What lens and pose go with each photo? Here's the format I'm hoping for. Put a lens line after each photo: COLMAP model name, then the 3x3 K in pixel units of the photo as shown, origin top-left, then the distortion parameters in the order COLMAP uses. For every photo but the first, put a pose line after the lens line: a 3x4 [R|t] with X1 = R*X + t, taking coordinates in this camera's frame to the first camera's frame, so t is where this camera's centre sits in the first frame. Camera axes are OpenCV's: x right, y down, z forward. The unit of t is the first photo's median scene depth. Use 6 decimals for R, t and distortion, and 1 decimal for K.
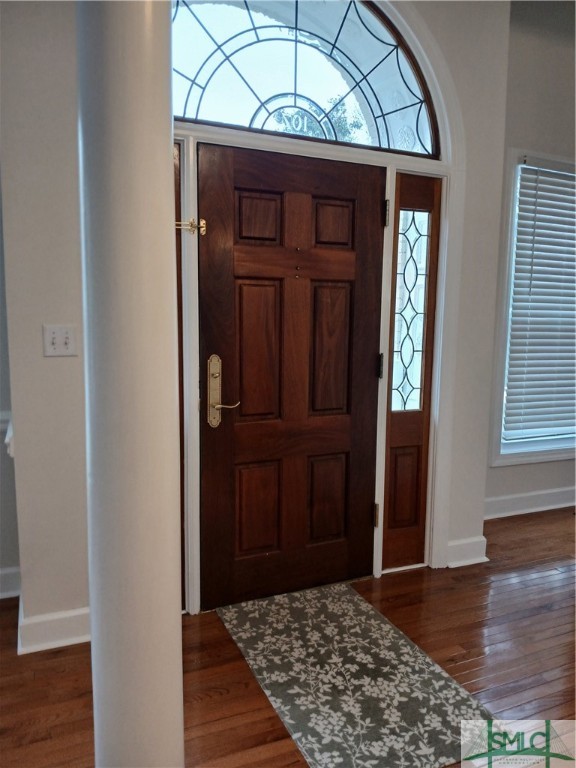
lens RADIAL K [[588.0, 0, 285.6], [0, 588.0, 385.1], [0, 0, 1]] dist [0.058425, -0.106122]
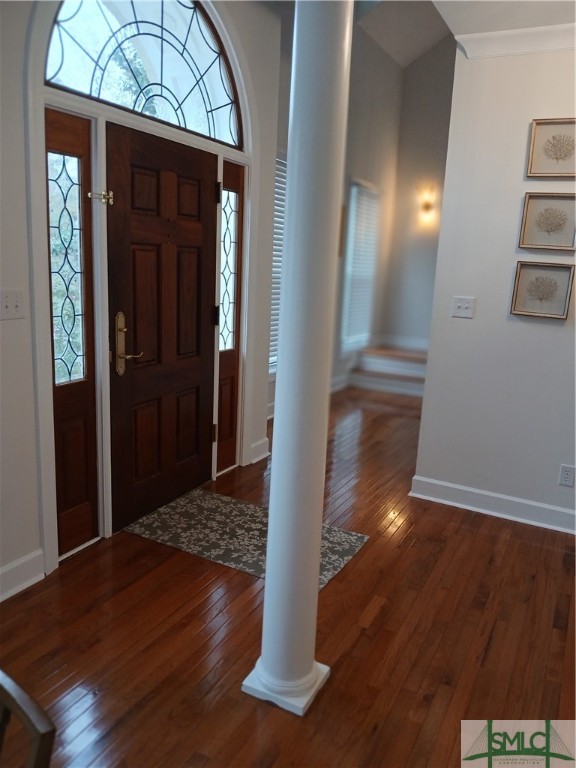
lens RADIAL K [[588.0, 0, 287.8], [0, 588.0, 385.3], [0, 0, 1]] dist [0.058425, -0.106122]
pose [[0.784773, -0.112617, 0.609466, -0.549608], [0.049473, 0.991598, 0.119524, -0.029127], [-0.617806, -0.063647, 0.783751, -0.105743]]
